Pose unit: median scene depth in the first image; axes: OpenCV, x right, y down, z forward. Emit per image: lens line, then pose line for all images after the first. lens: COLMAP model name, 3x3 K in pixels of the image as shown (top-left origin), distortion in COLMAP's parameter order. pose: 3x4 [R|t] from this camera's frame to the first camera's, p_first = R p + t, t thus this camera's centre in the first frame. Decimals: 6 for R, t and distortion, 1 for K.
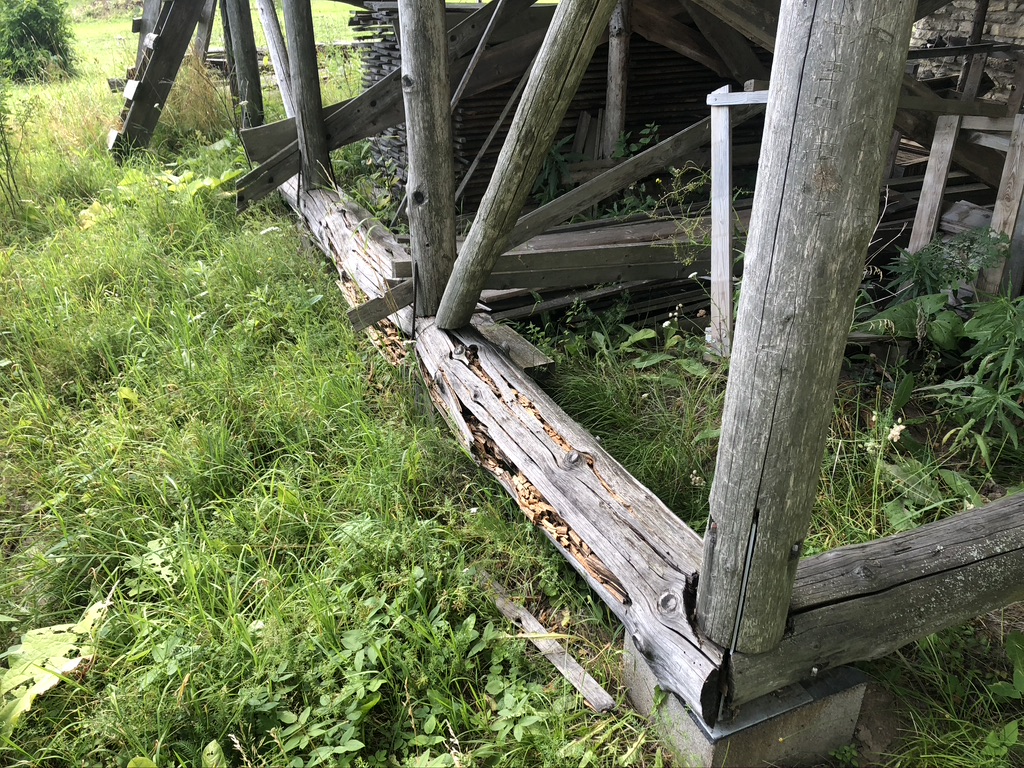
lens RADIAL K [[847.5, 0, 512.0], [0, 847.5, 384.0], [0, 0, 1]] dist [0.018540, -0.006166]
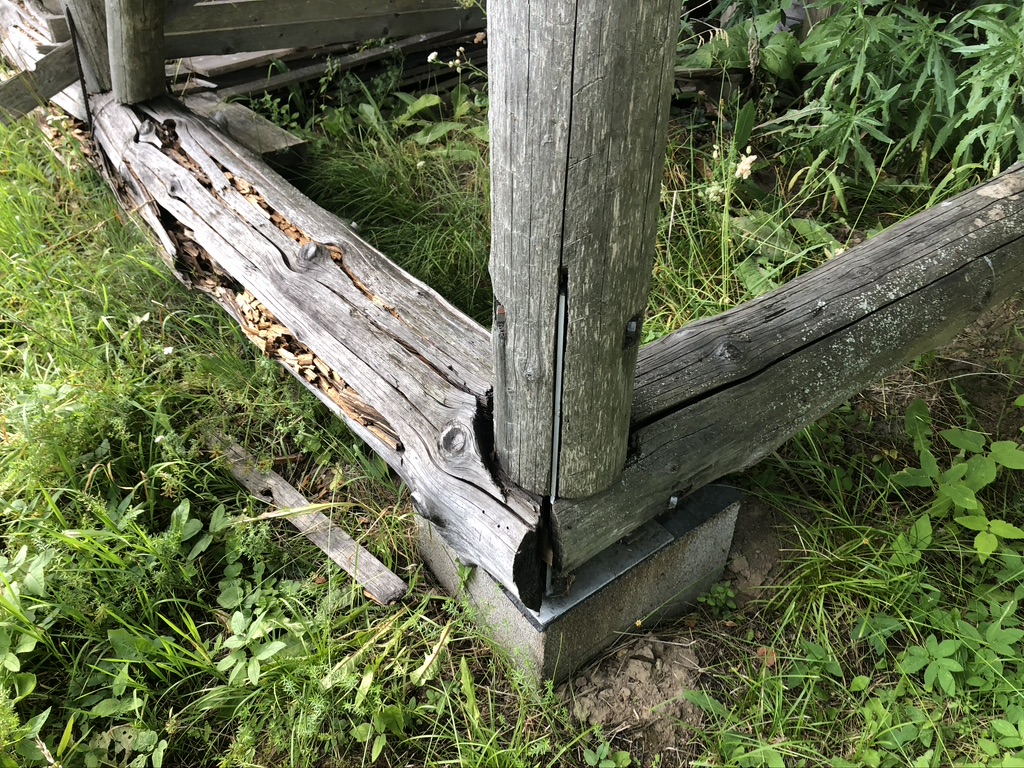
lens RADIAL K [[847.5, 0, 512.0], [0, 847.5, 384.0], [0, 0, 1]] dist [0.018540, -0.006166]
pose [[0.973138, -0.151945, 0.172963, 0.105845], [0.115167, 0.971804, 0.205751, 0.075080], [-0.199349, -0.180305, 0.963198, 0.324926]]
